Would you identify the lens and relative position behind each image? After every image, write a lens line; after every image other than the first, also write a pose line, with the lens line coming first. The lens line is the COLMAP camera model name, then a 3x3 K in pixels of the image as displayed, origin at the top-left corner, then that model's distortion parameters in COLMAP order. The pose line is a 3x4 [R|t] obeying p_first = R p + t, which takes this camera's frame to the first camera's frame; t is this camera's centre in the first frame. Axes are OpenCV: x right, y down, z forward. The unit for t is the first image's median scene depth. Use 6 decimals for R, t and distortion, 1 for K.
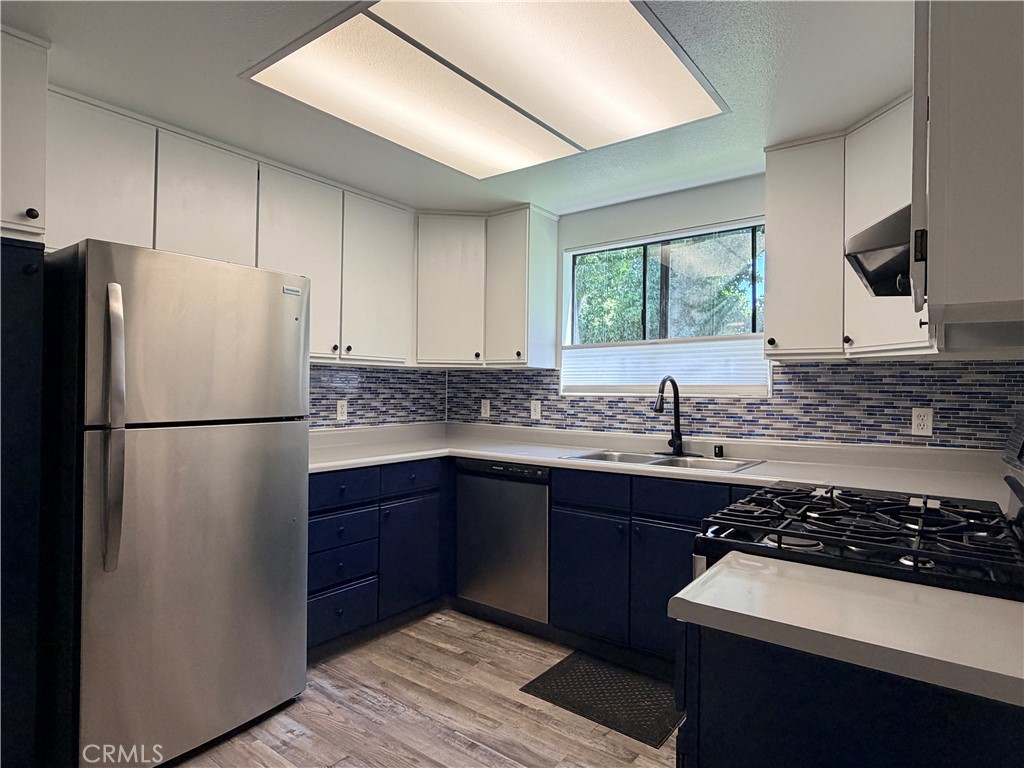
lens RADIAL K [[569.7, 0, 515.4], [0, 569.7, 388.8], [0, 0, 1]] dist [0.006679, -0.001123]
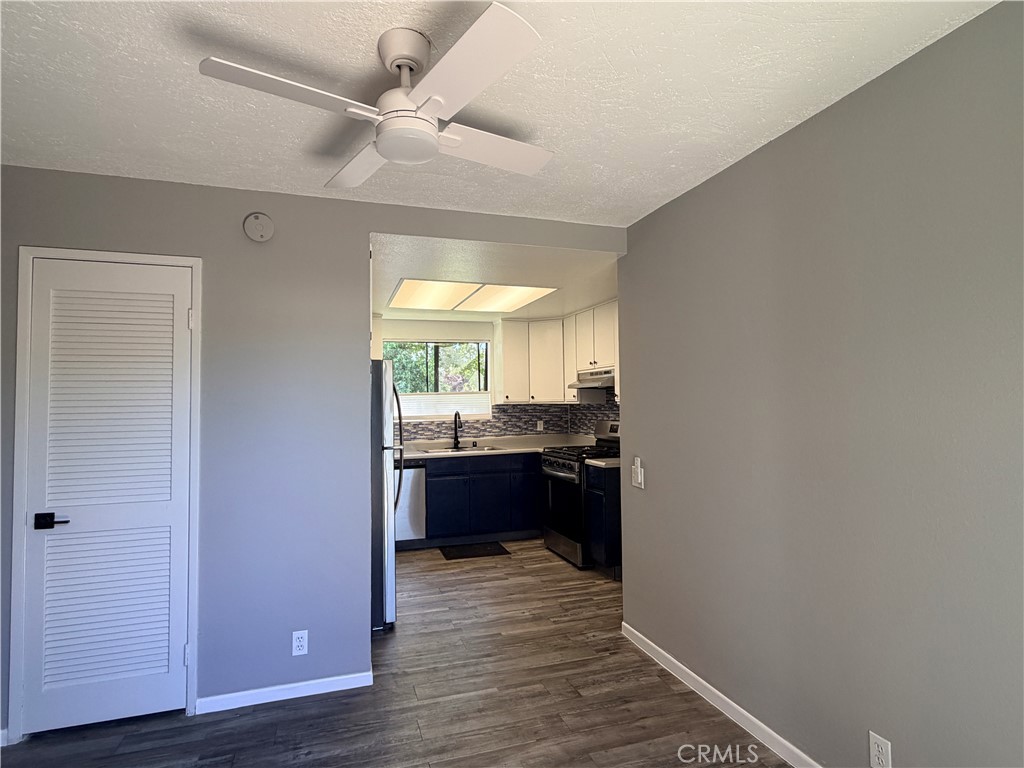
lens RADIAL K [[546.6, 0, 512.5], [0, 546.6, 386.8], [0, 0, 1]] dist [0.002338, -0.000580]
pose [[0.582693, -0.007338, 0.812659, -1.328292], [0.012713, 0.999919, -0.000087, -0.116501], [-0.812593, 0.010382, 0.582739, -0.374947]]
